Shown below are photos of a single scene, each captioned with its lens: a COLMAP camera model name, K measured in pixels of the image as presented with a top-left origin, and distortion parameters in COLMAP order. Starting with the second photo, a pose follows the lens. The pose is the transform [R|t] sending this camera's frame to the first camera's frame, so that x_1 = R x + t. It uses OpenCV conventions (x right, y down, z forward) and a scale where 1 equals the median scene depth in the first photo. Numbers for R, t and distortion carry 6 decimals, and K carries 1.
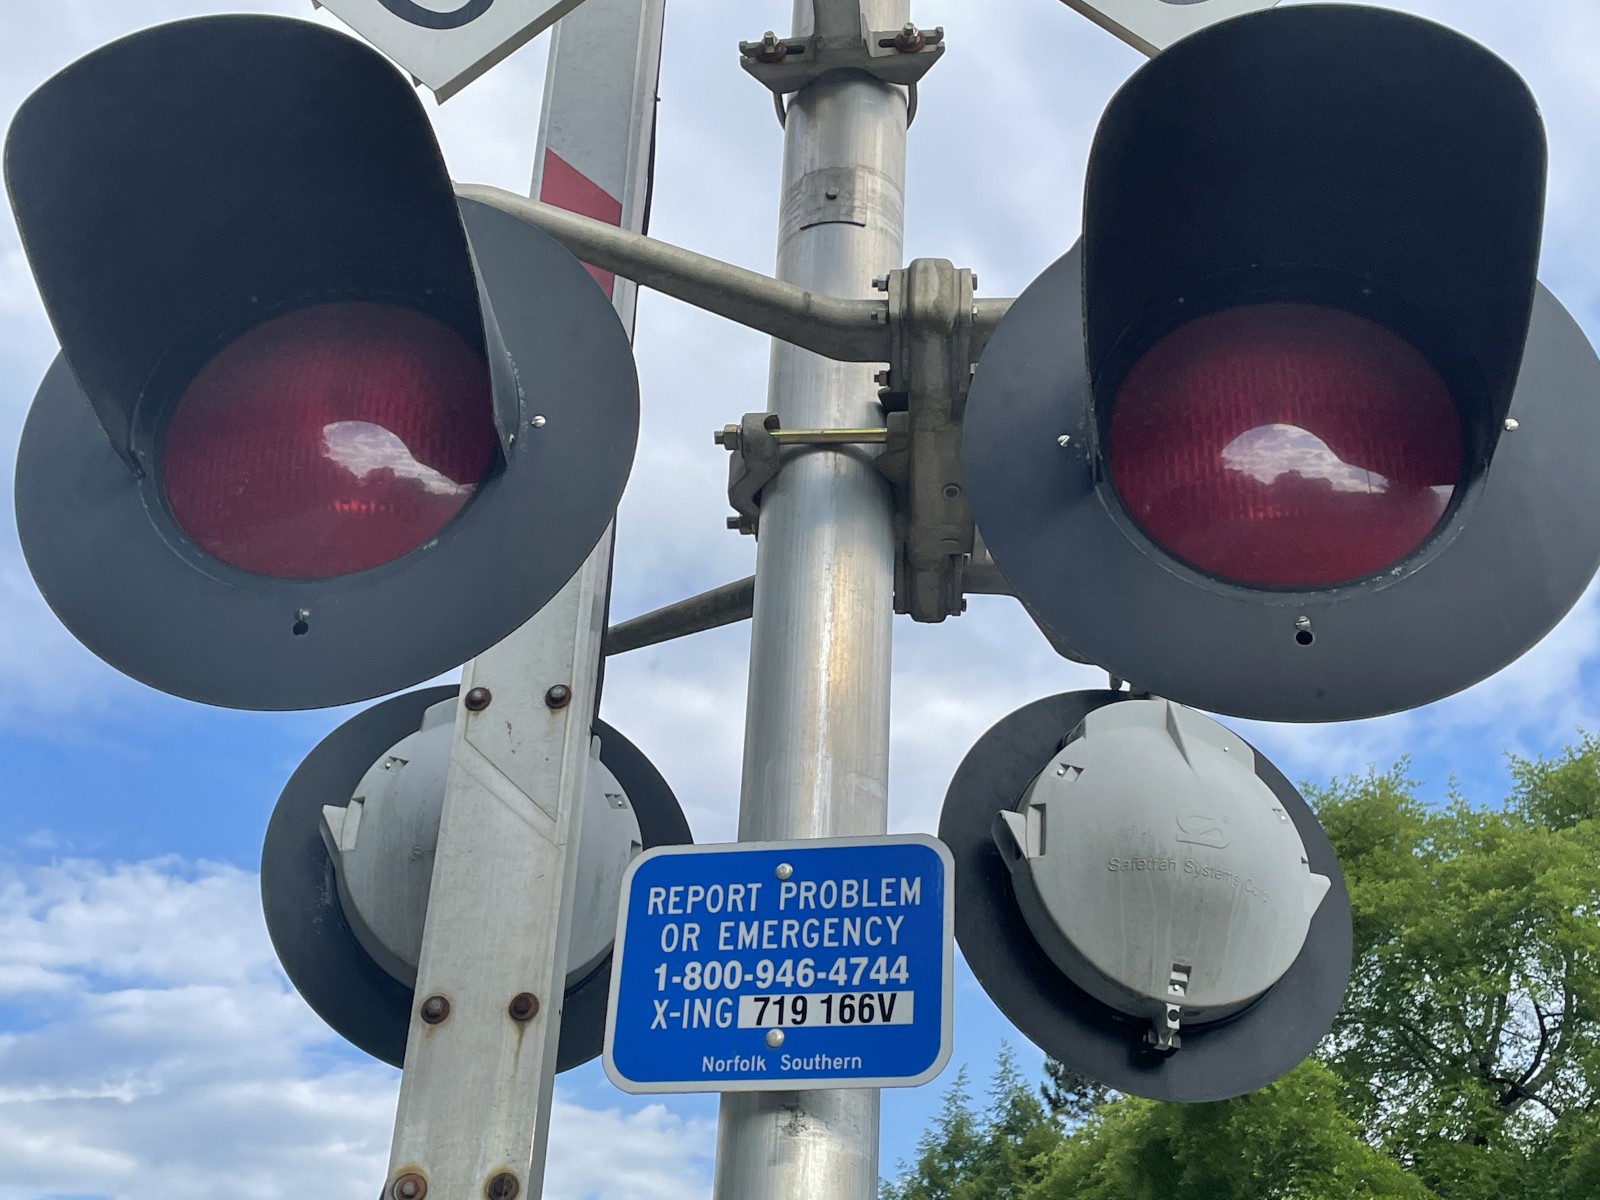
lens RADIAL K [[2128.6, 0, 800.0], [0, 2128.6, 600.0], [0, 0, 1]] dist [0.094420, -0.049685]
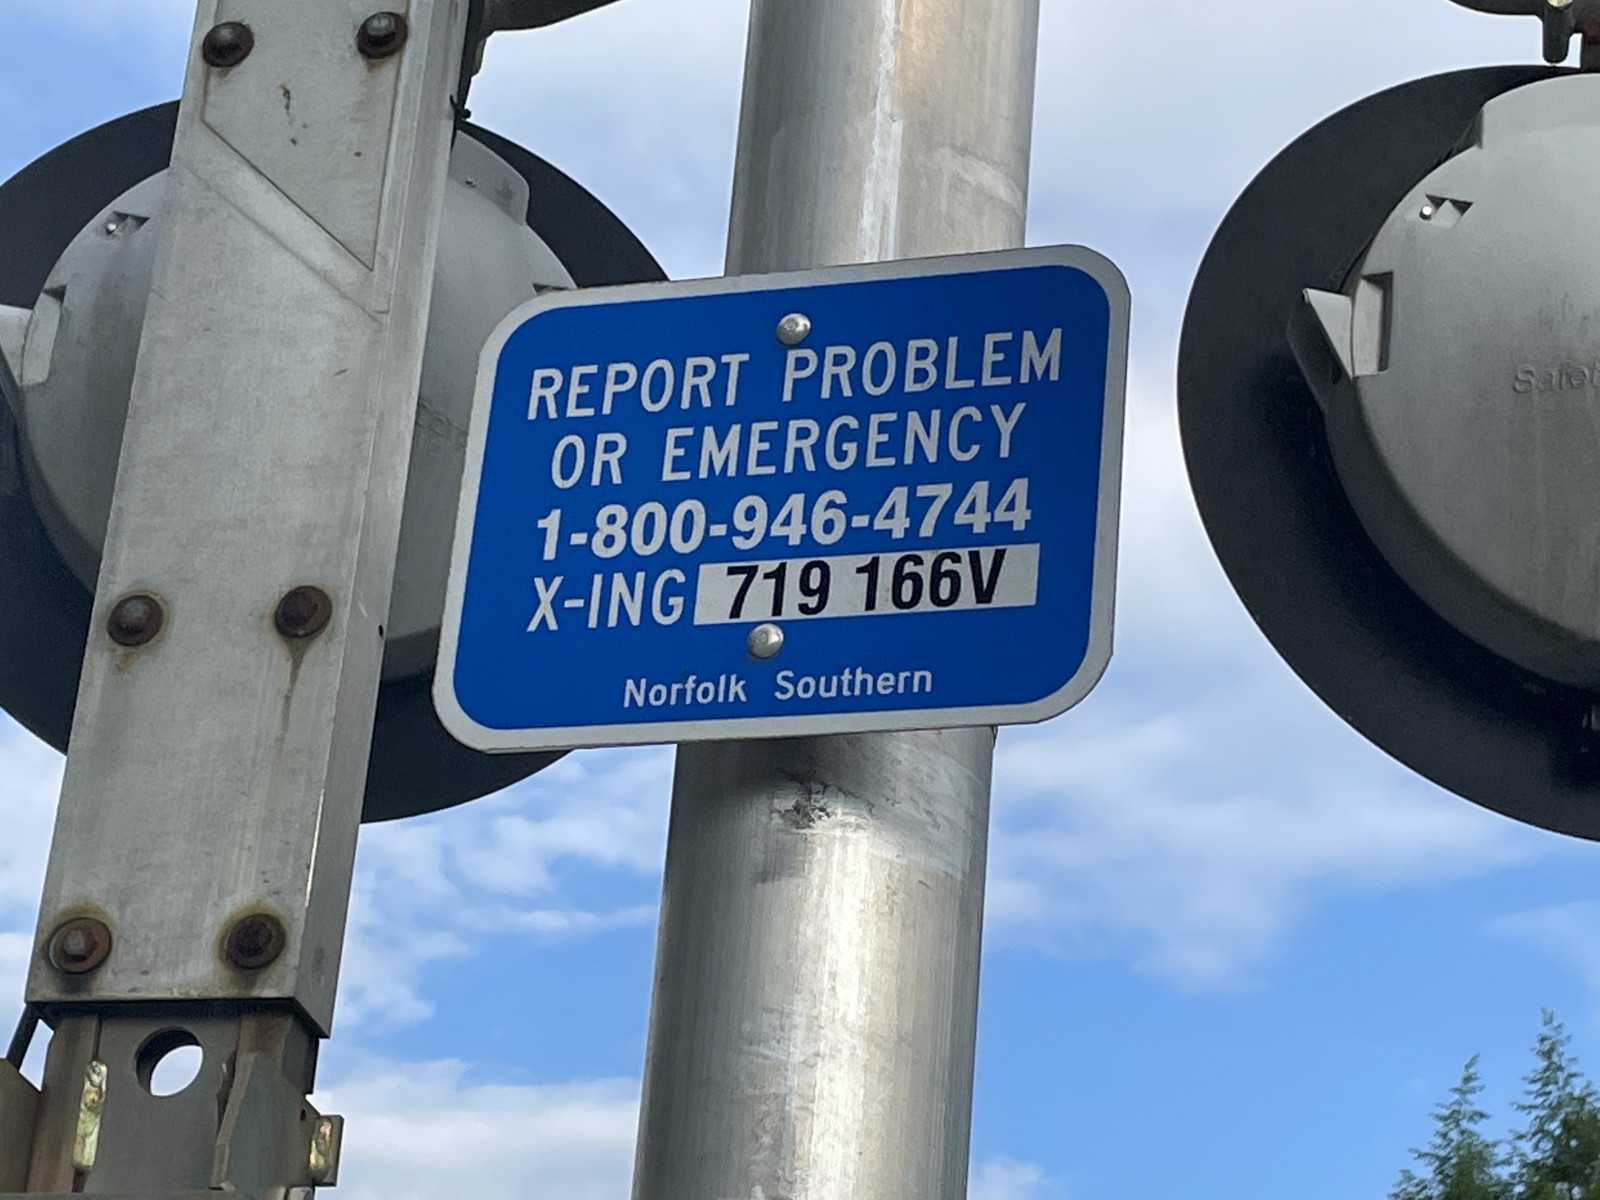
lens RADIAL K [[3885.0, 0, 800.0], [0, 3885.0, 600.0], [0, 0, 1]] dist [0.151990, -0.574131]
pose [[0.994813, -0.012526, -0.100947, 0.070063], [0.021488, 0.995872, 0.088185, 0.090732], [0.099425, -0.089897, 0.990976, 0.075594]]
